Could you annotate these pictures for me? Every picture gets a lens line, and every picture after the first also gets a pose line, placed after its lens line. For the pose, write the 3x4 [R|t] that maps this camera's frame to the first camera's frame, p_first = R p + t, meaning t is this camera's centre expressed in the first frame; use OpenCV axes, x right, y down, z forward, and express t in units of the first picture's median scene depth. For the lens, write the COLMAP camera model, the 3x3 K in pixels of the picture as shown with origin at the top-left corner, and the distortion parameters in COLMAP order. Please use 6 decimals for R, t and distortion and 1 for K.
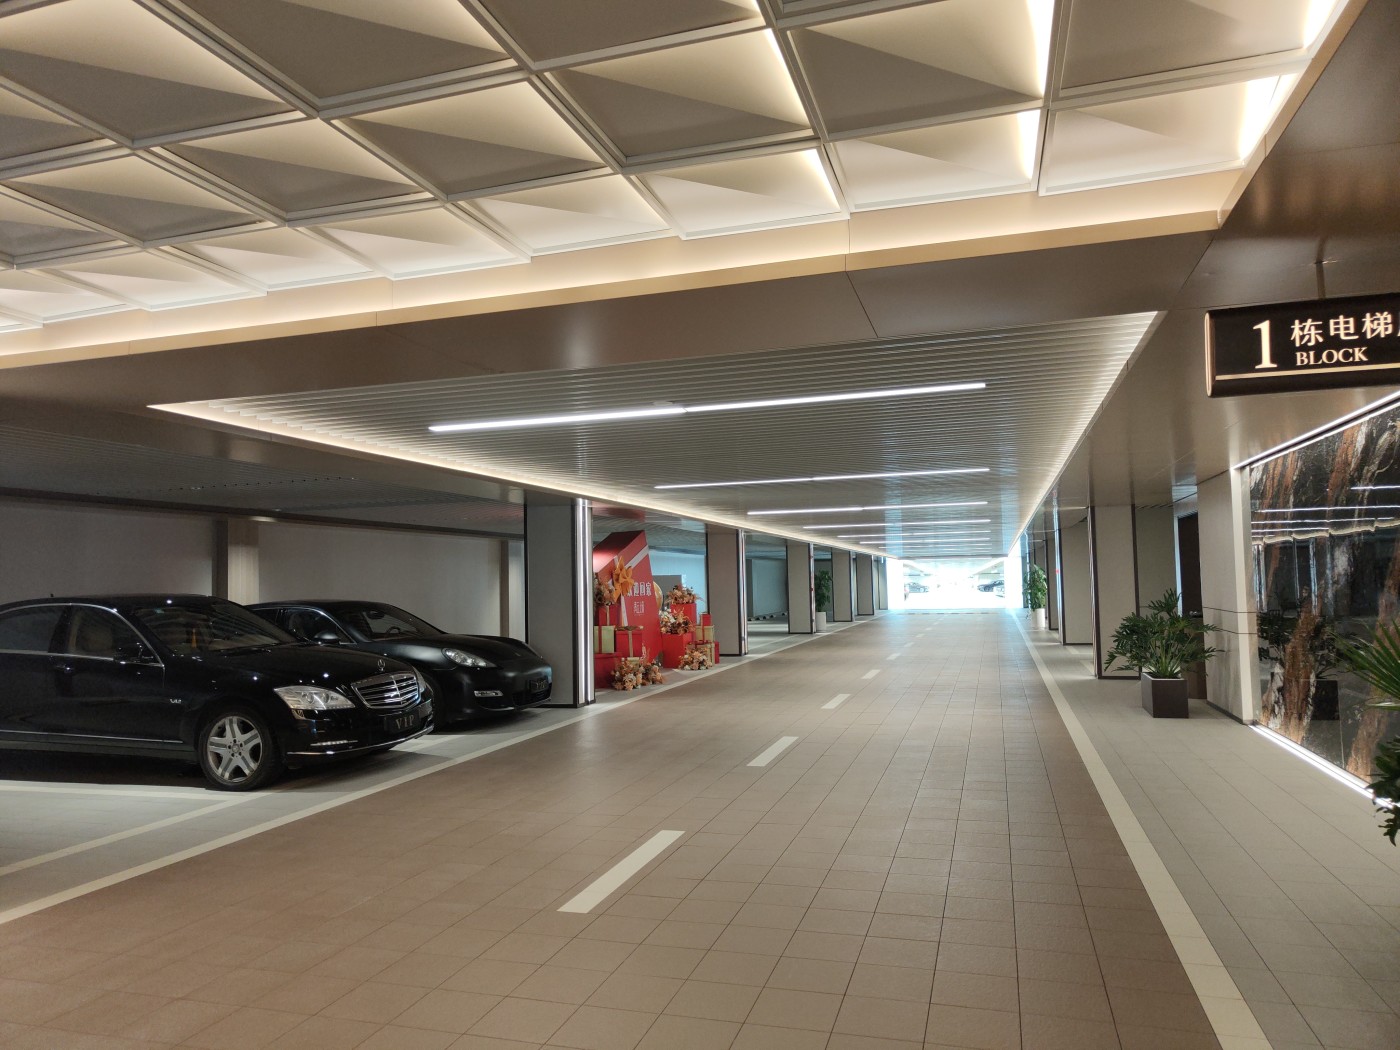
lens RADIAL K [[969.5, 0, 697.9], [0, 969.5, 526.1], [0, 0, 1]] dist [-0.004695, -0.002828]
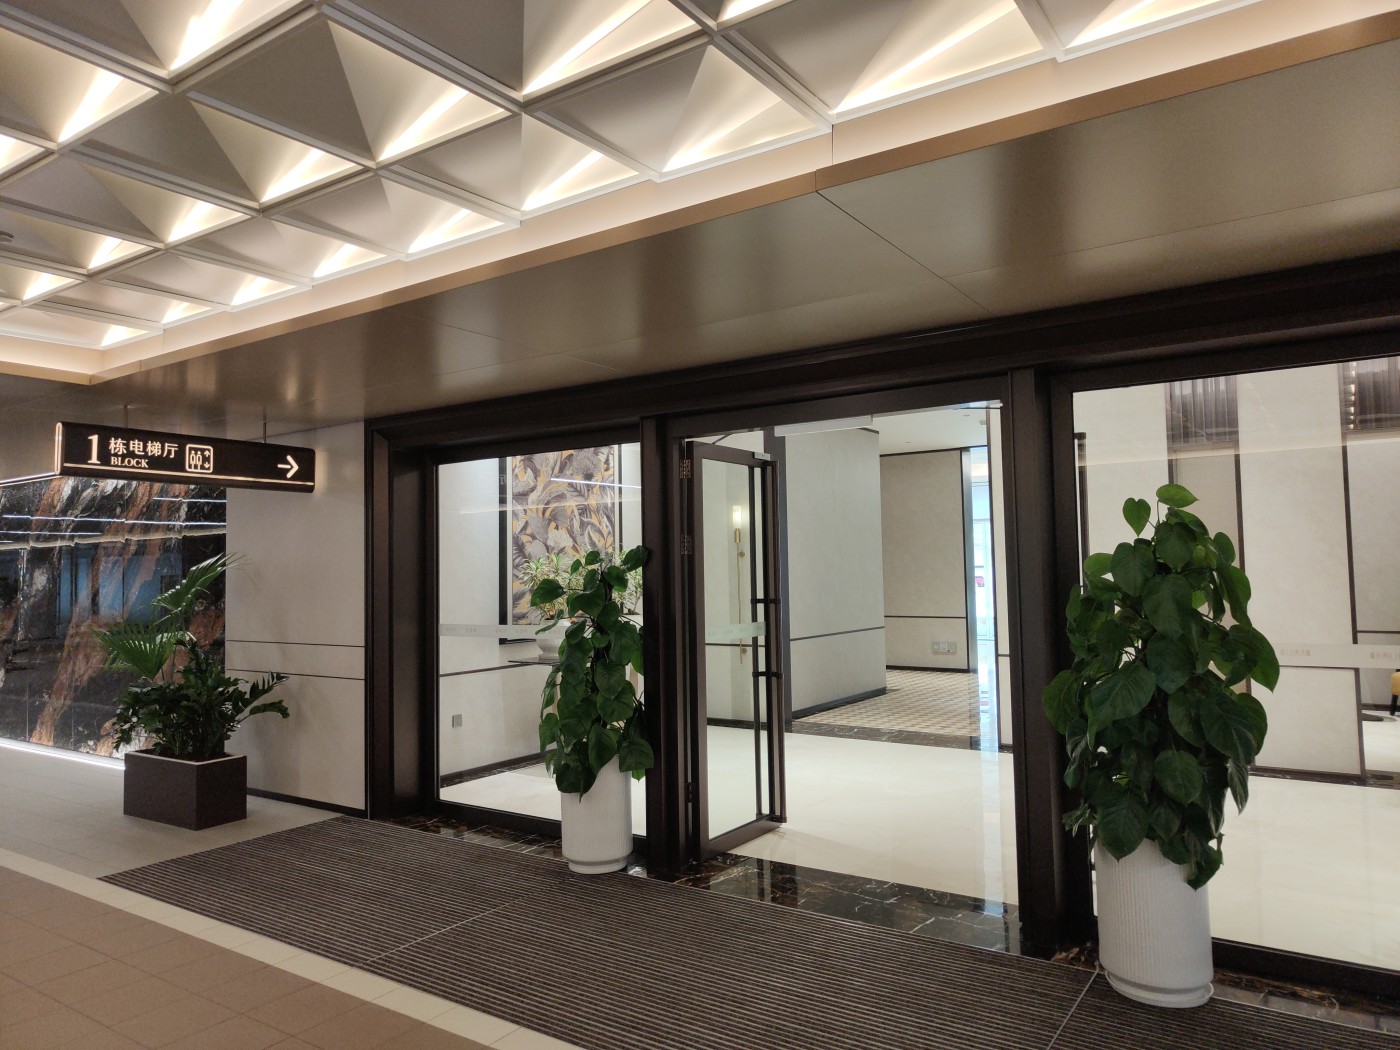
lens RADIAL K [[969.5, 0, 698.8], [0, 969.5, 523.4], [0, 0, 1]] dist [-0.004695, -0.002828]
pose [[0.293812, 0.069532, 0.953331, -0.701493], [-0.045739, 0.997231, -0.058637, -0.008852], [-0.954768, -0.026376, 0.296179, -0.504514]]
